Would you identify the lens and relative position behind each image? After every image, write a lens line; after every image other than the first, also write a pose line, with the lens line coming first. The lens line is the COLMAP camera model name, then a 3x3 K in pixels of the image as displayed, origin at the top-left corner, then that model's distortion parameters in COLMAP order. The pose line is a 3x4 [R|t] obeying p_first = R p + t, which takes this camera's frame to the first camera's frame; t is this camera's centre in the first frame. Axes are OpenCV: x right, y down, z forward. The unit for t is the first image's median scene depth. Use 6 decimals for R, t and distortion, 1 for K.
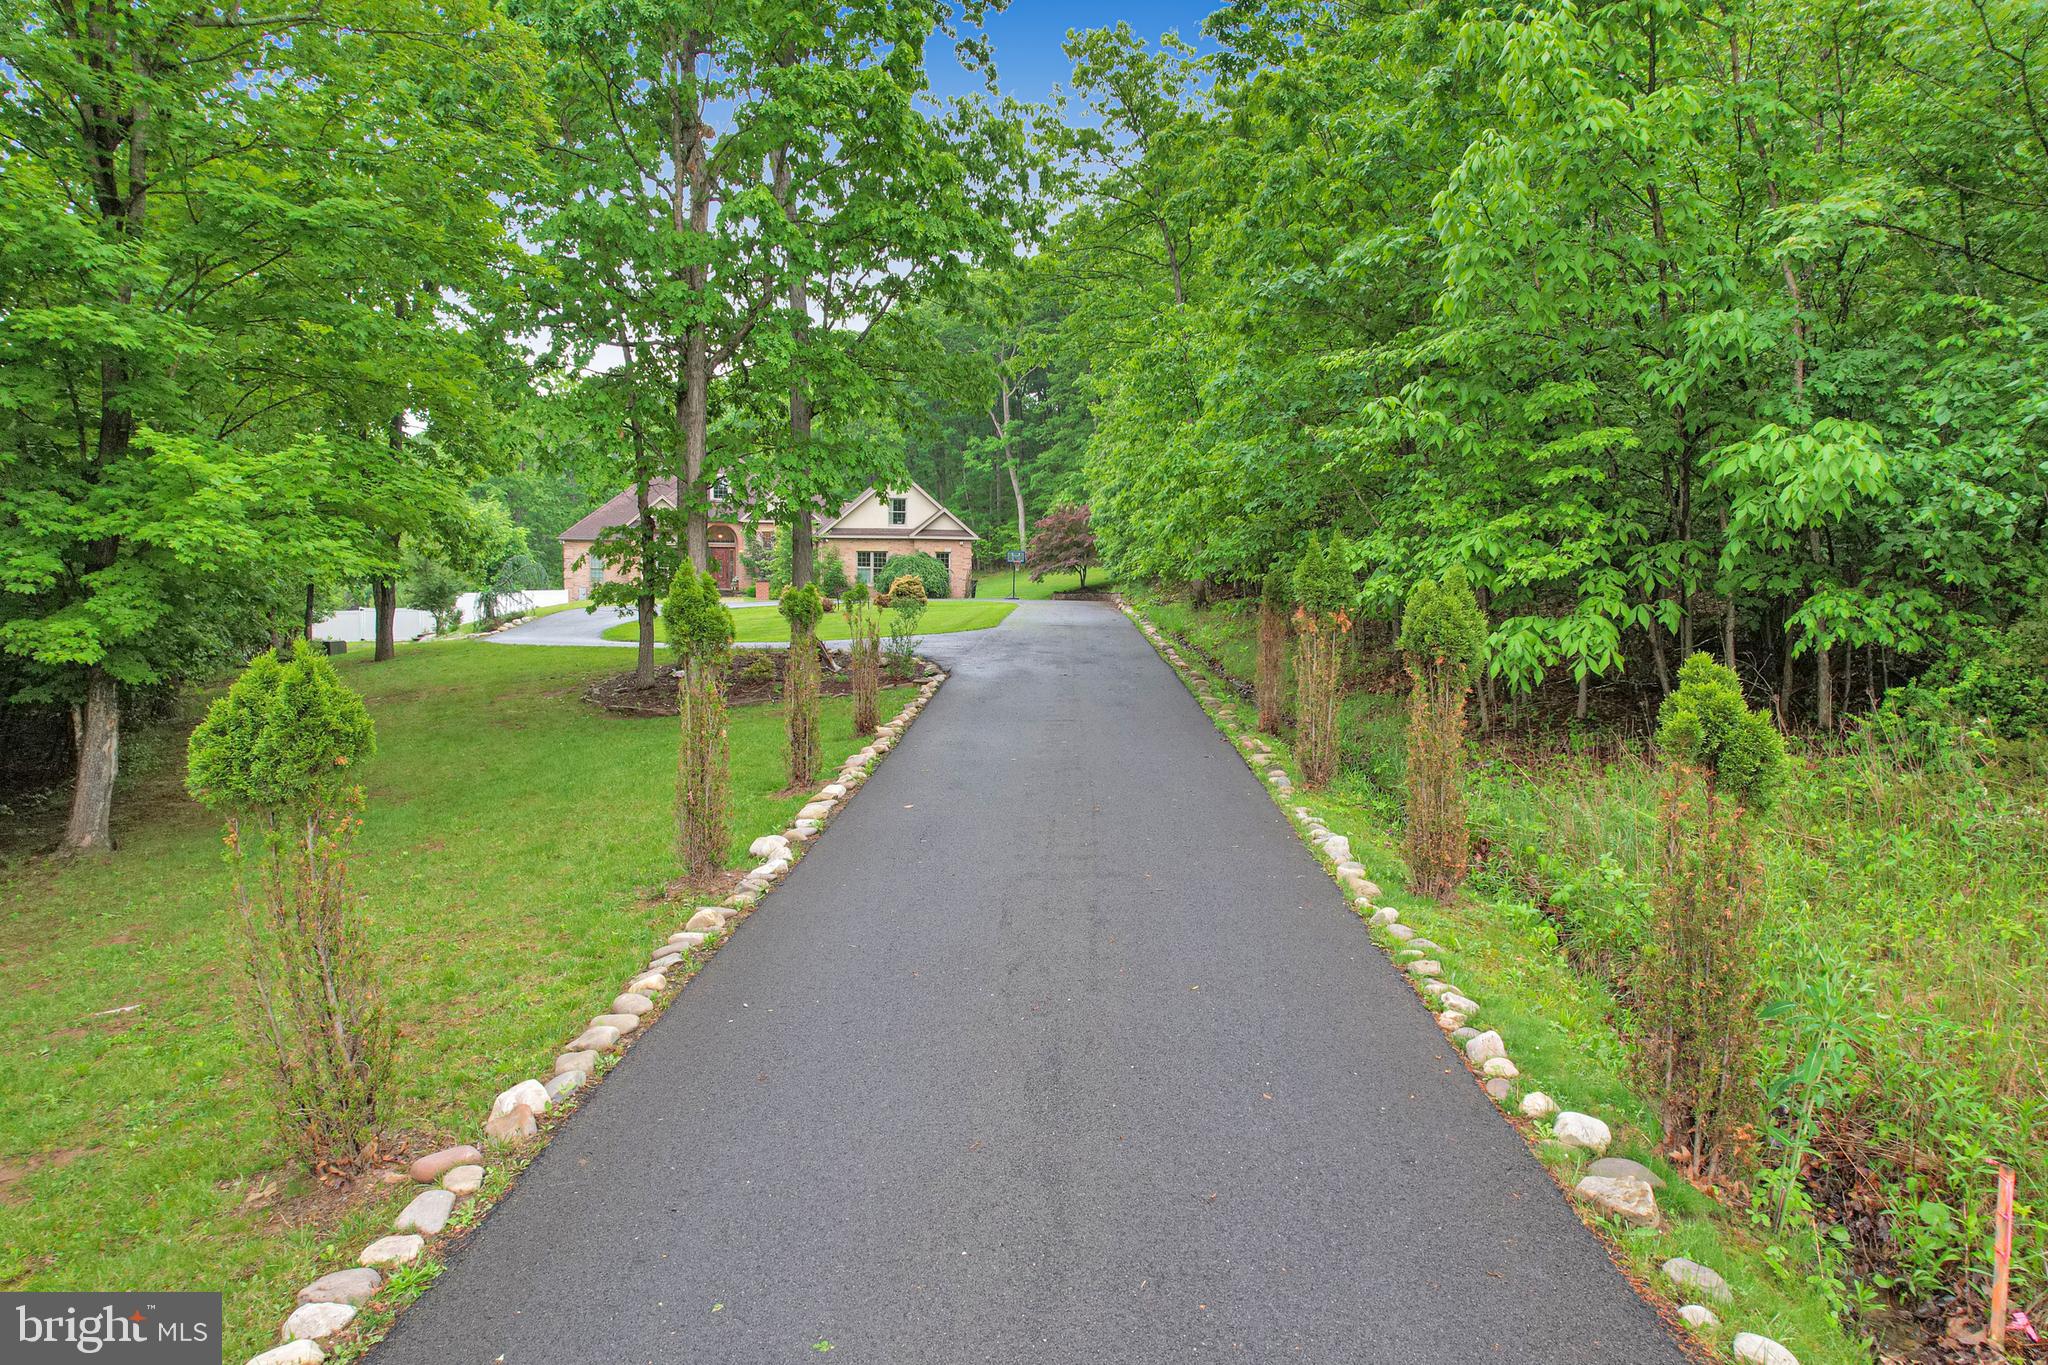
lens RADIAL K [[1359.5, 0, 1019.3], [0, 1359.5, 631.3], [0, 0, 1]] dist [-0.056640, 0.048995]
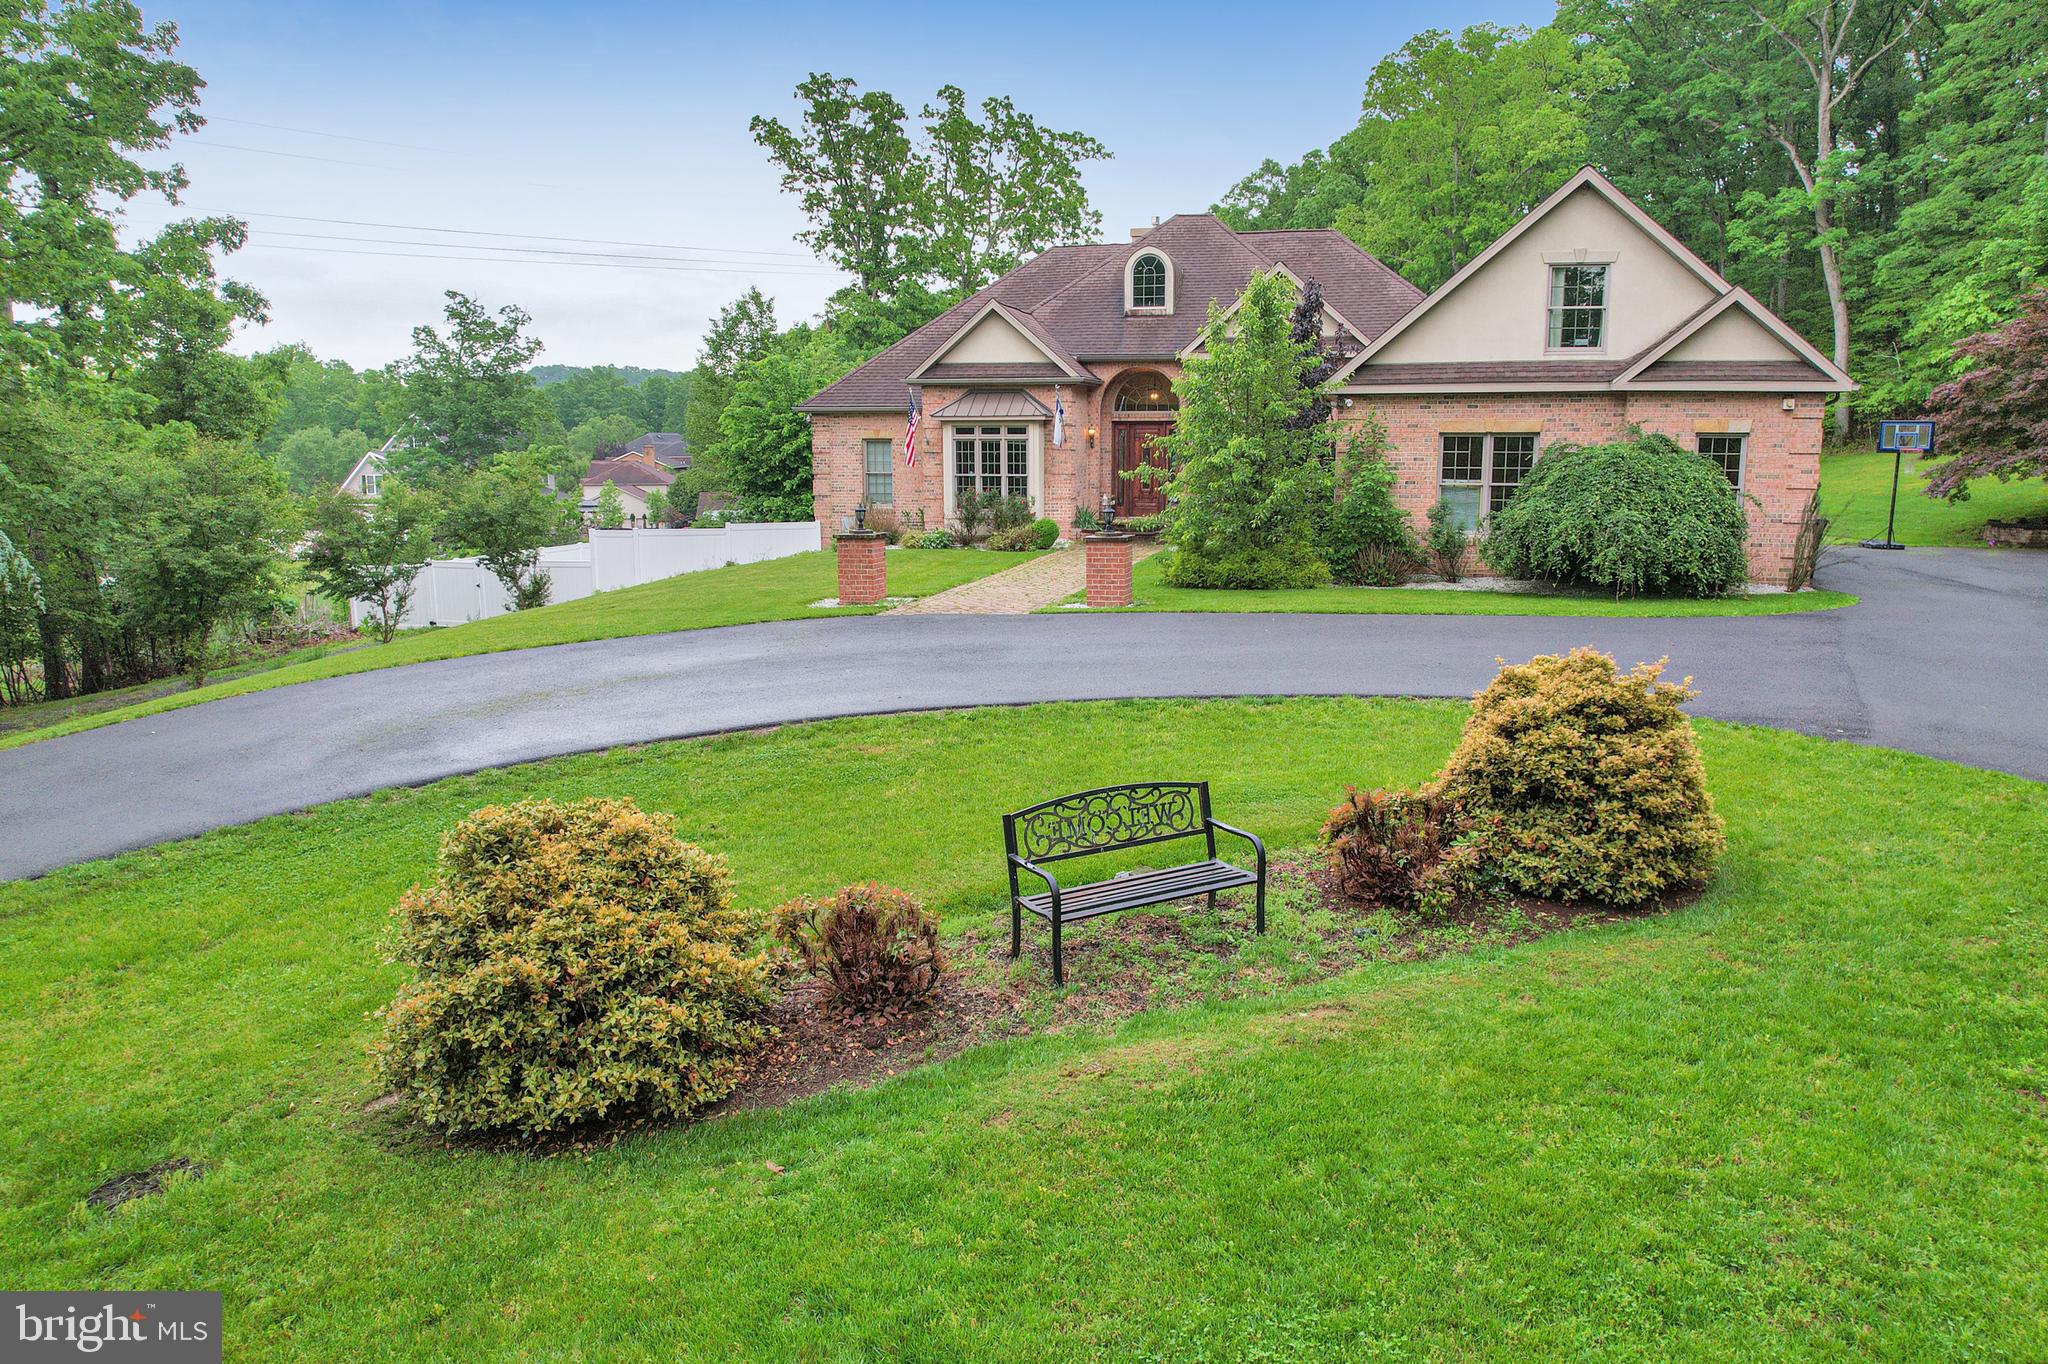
lens RADIAL K [[1419.0, 0, 1071.6], [0, 1419.0, 716.9], [0, 0, 1]] dist [-0.031875, 0.002759]
pose [[0.905505, 0.070281, -0.418474, -0.126627], [-0.005195, 0.987951, 0.154681, -0.105917], [0.424303, -0.137891, 0.894960, 1.565426]]
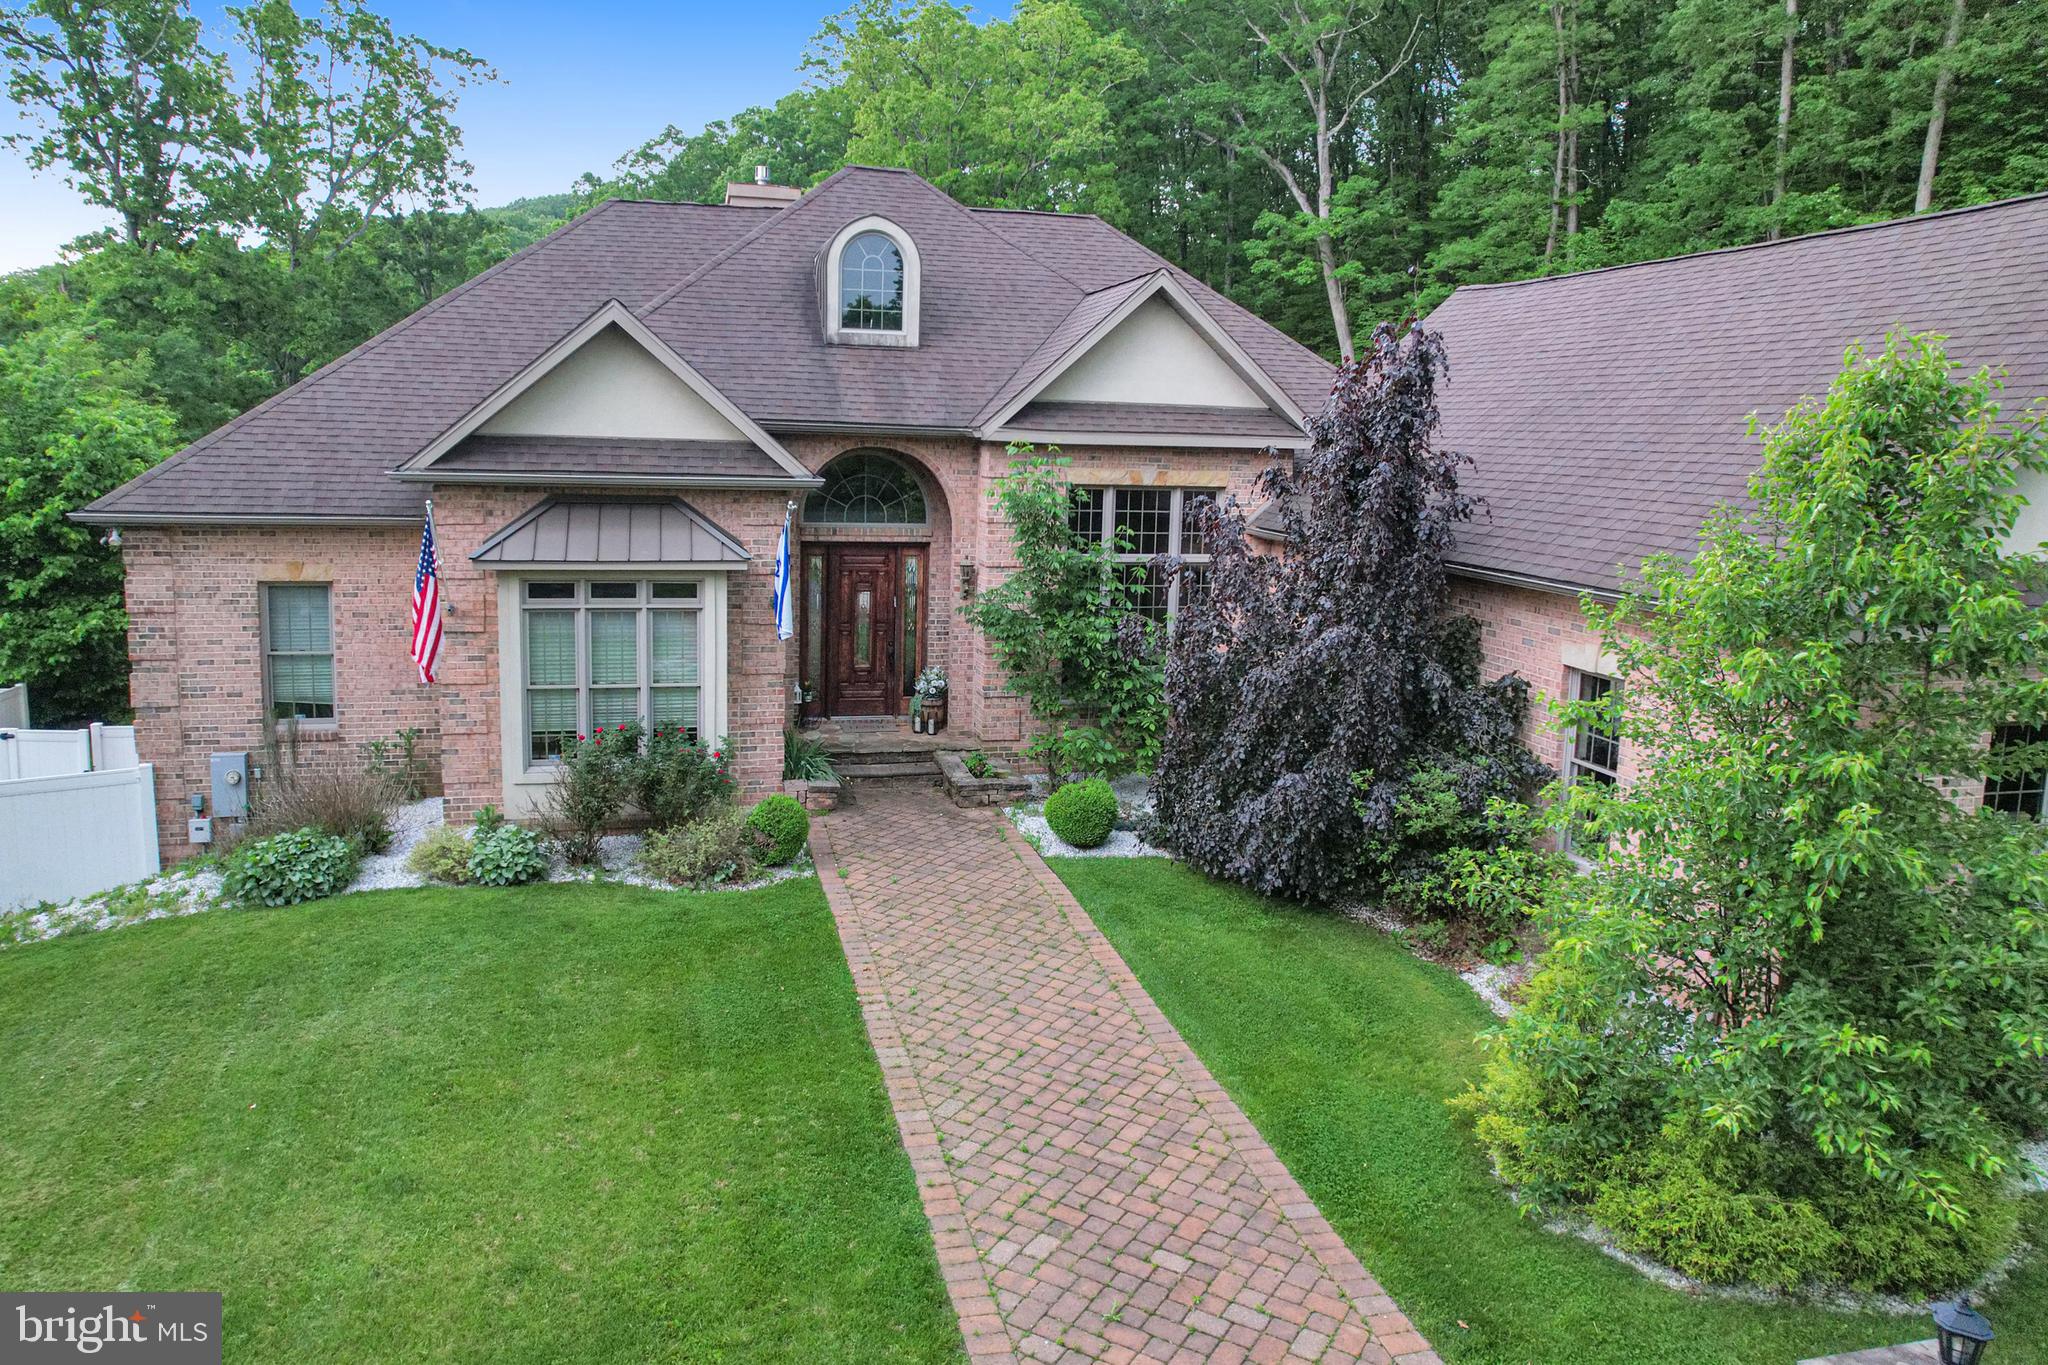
lens RADIAL K [[1355.3, 0, 1019.8], [0, 1355.3, 633.5], [0, 0, 1]] dist [-0.065074, 0.066832]
pose [[0.999282, 0.014484, 0.034998, -0.552671], [-0.018439, 0.993141, 0.115456, -0.201130], [-0.033086, -0.116019, 0.992696, 2.103621]]
